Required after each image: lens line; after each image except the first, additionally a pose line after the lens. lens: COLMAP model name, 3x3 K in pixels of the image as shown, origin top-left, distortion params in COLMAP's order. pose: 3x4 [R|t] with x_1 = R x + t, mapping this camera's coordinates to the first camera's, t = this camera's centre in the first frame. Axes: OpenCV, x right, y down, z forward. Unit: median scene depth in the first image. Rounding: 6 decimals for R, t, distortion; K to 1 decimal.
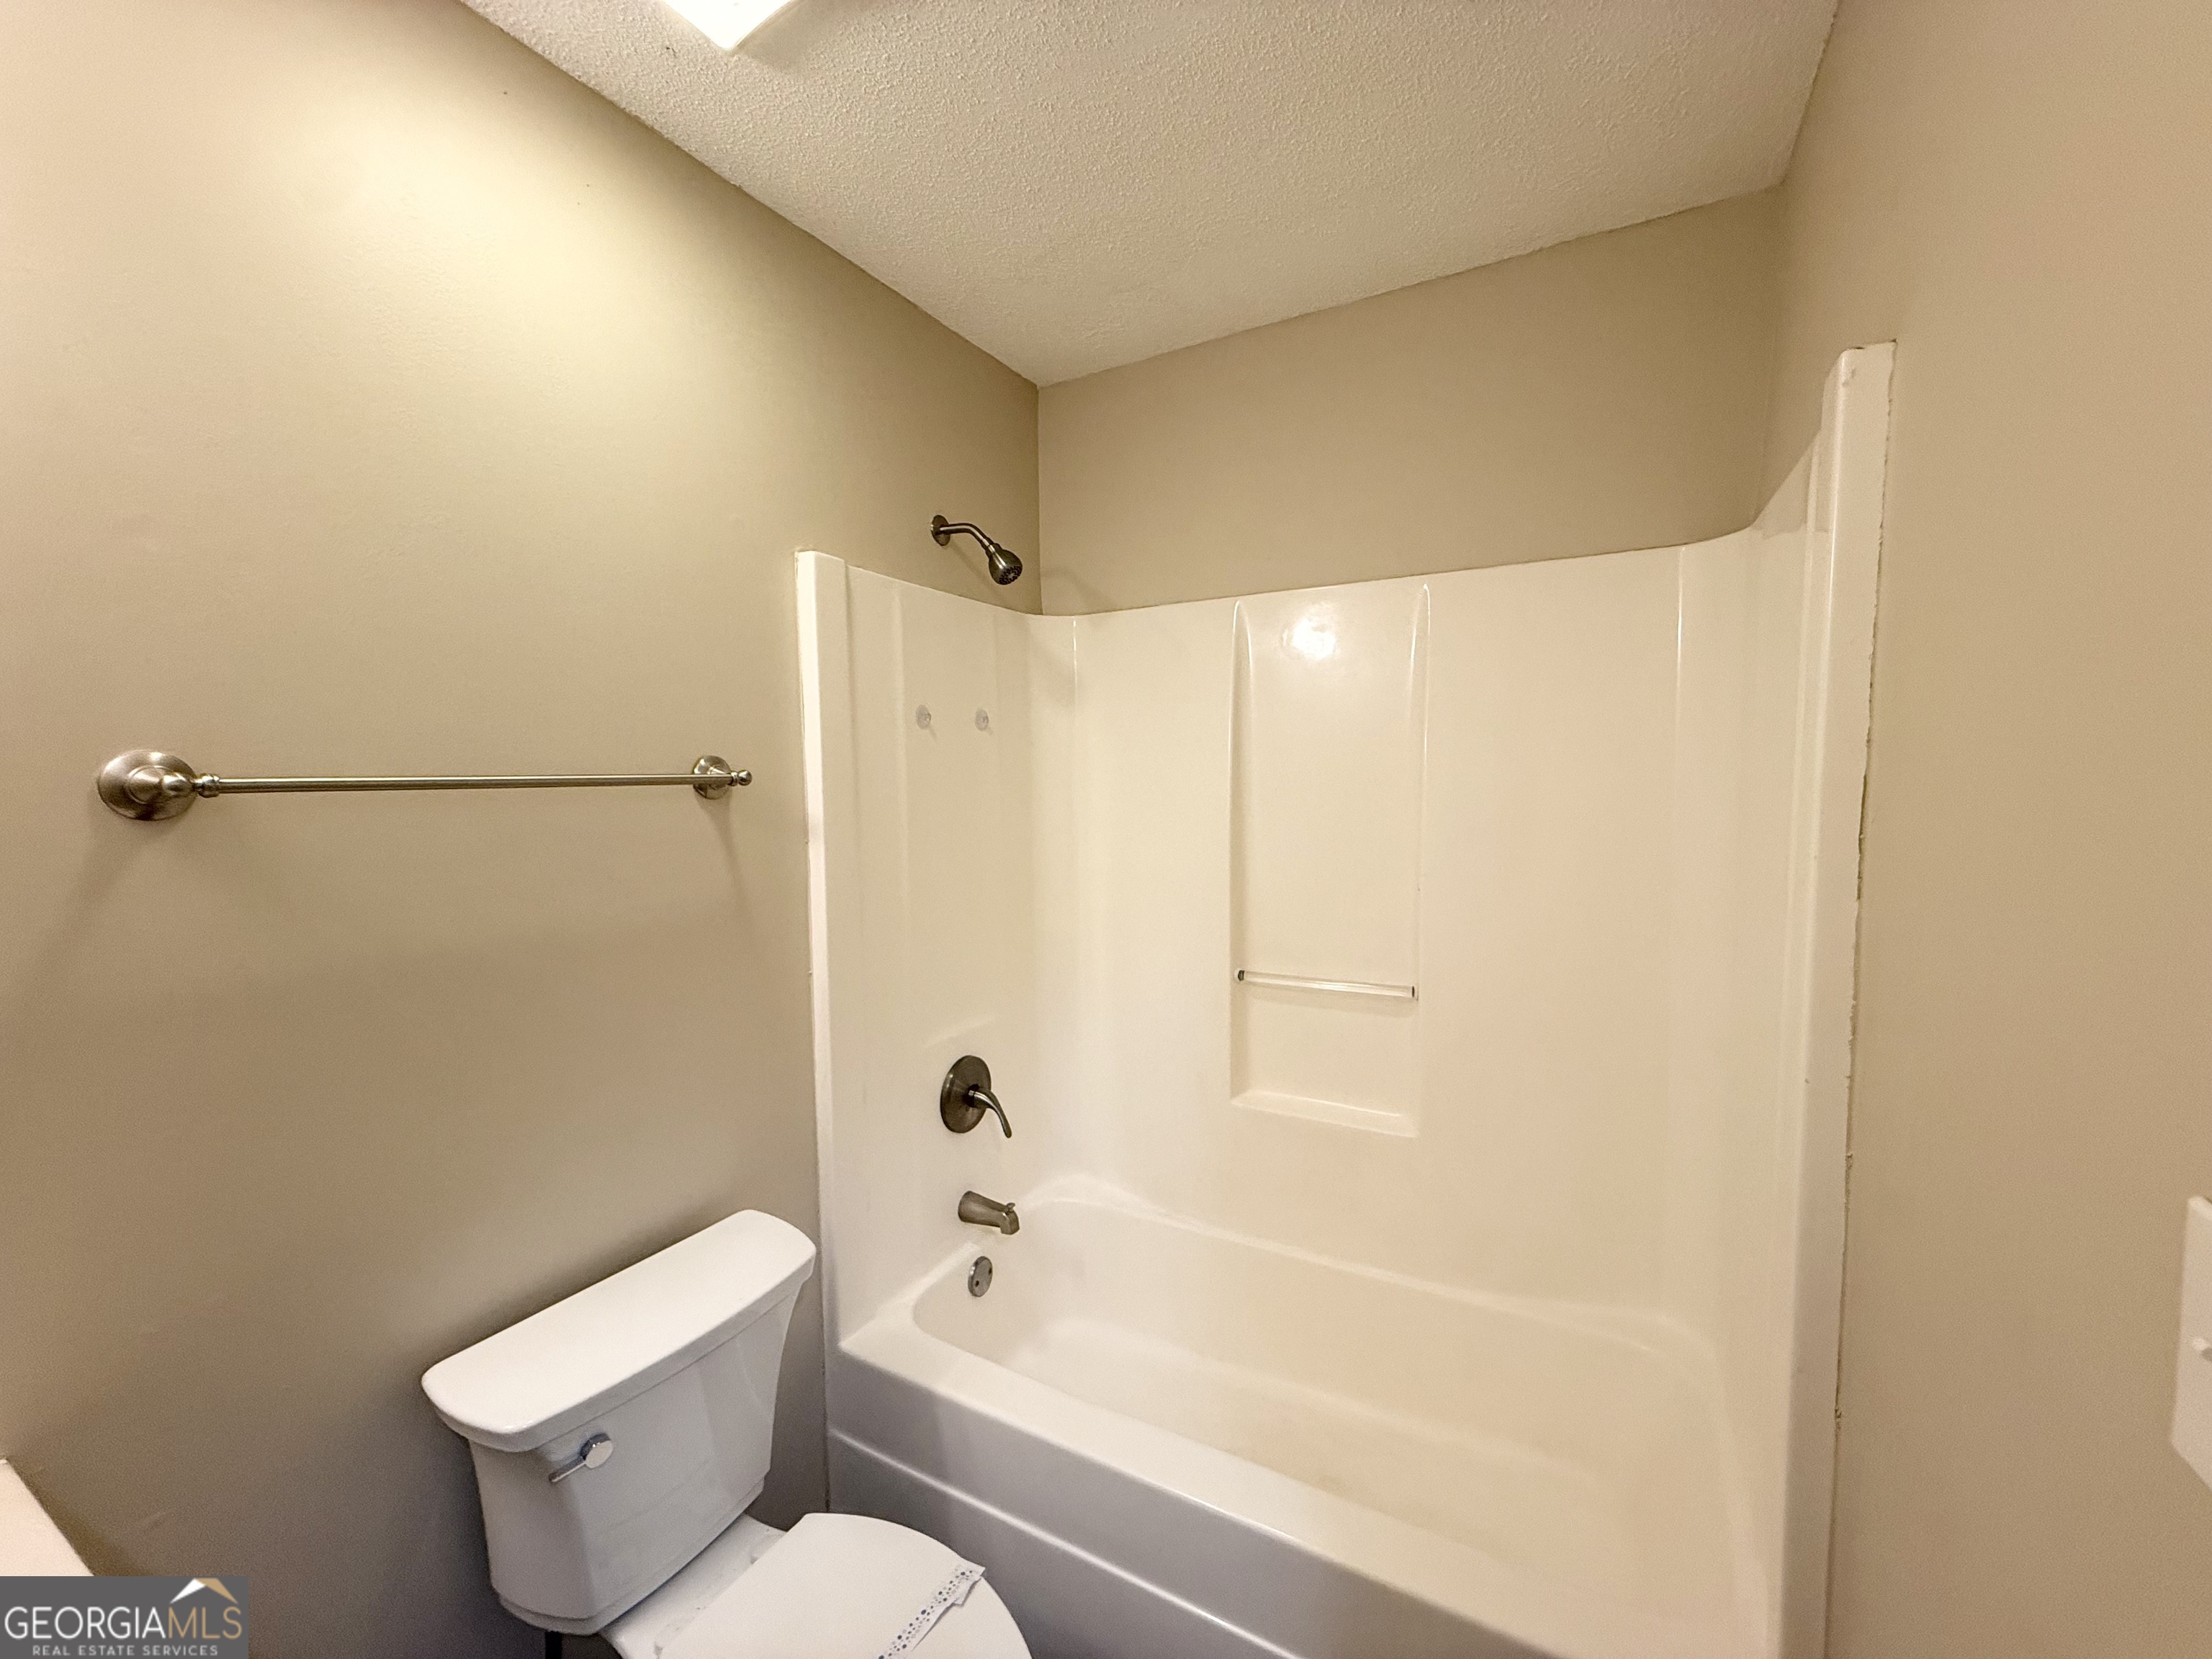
lens RADIAL K [[880.2, 0, 1100.3], [0, 880.2, 823.2], [0, 0, 1]] dist [-0.000639, -0.000242]
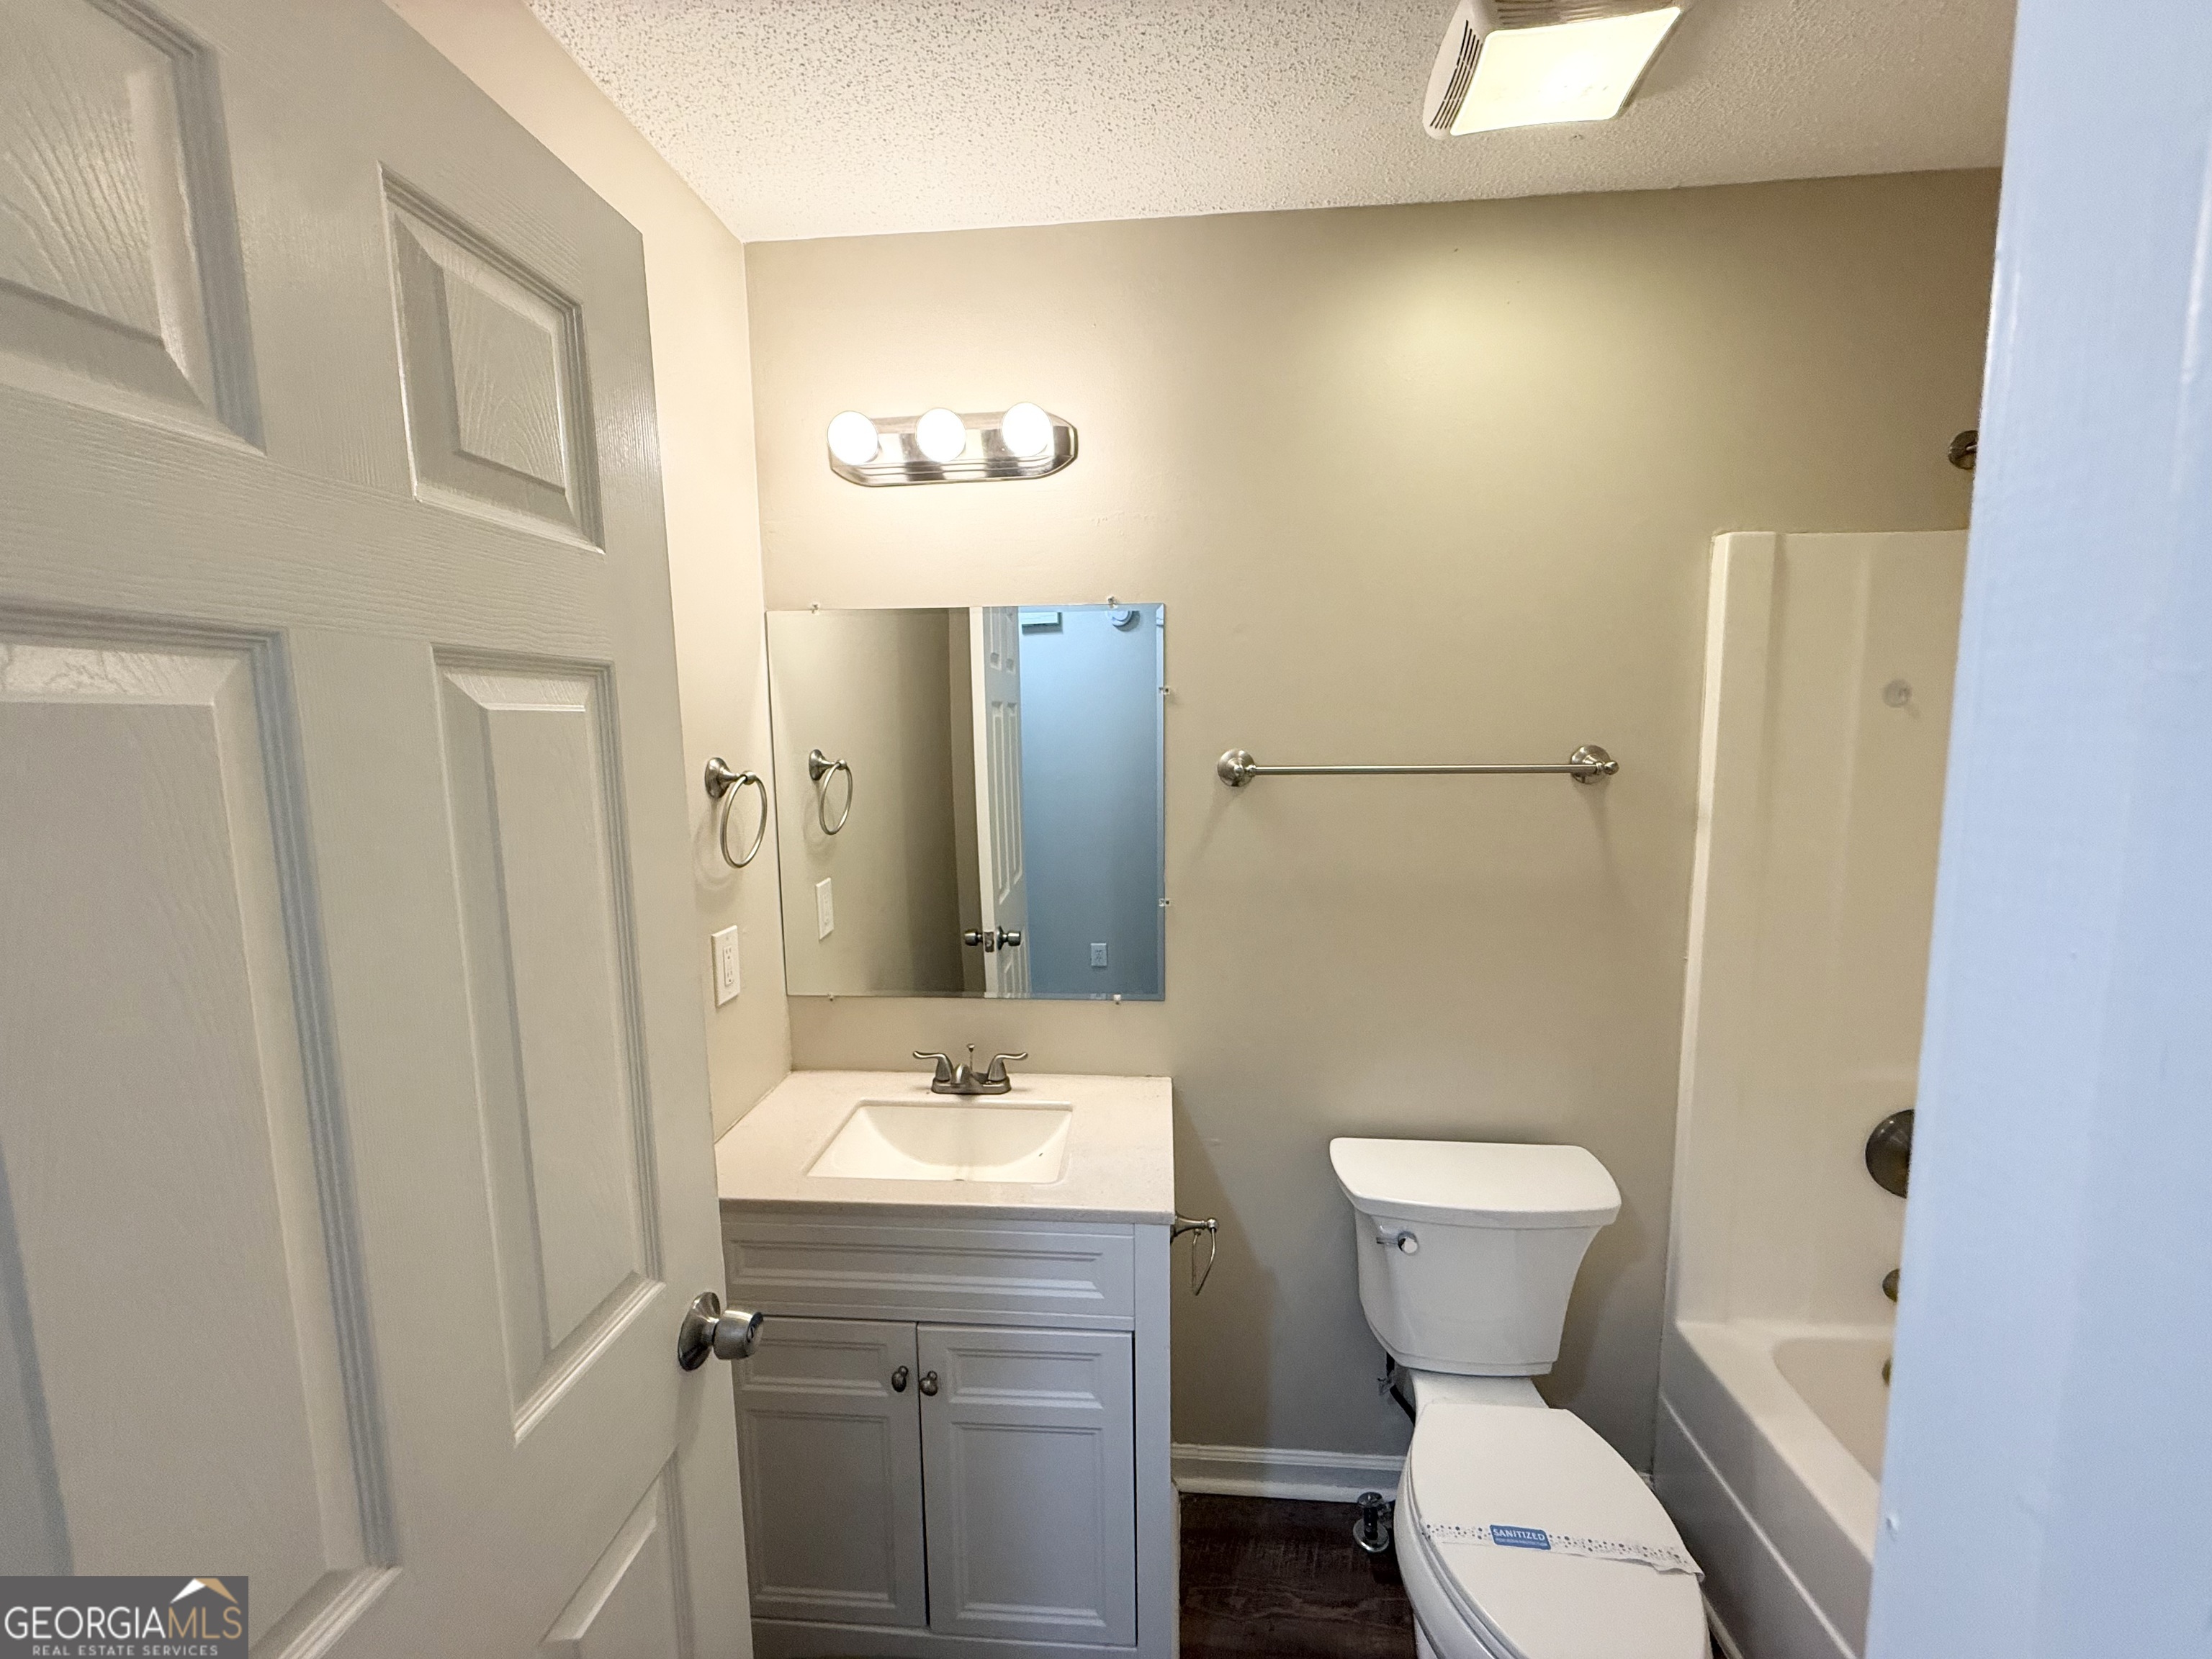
lens RADIAL K [[880.2, 0, 1100.3], [0, 880.2, 823.2], [0, 0, 1]] dist [-0.000639, -0.000242]
pose [[0.414955, 0.110926, -0.903055, 0.326944], [-0.045020, 0.993828, 0.101389, -0.064912], [0.908728, -0.001416, 0.417387, -0.038576]]
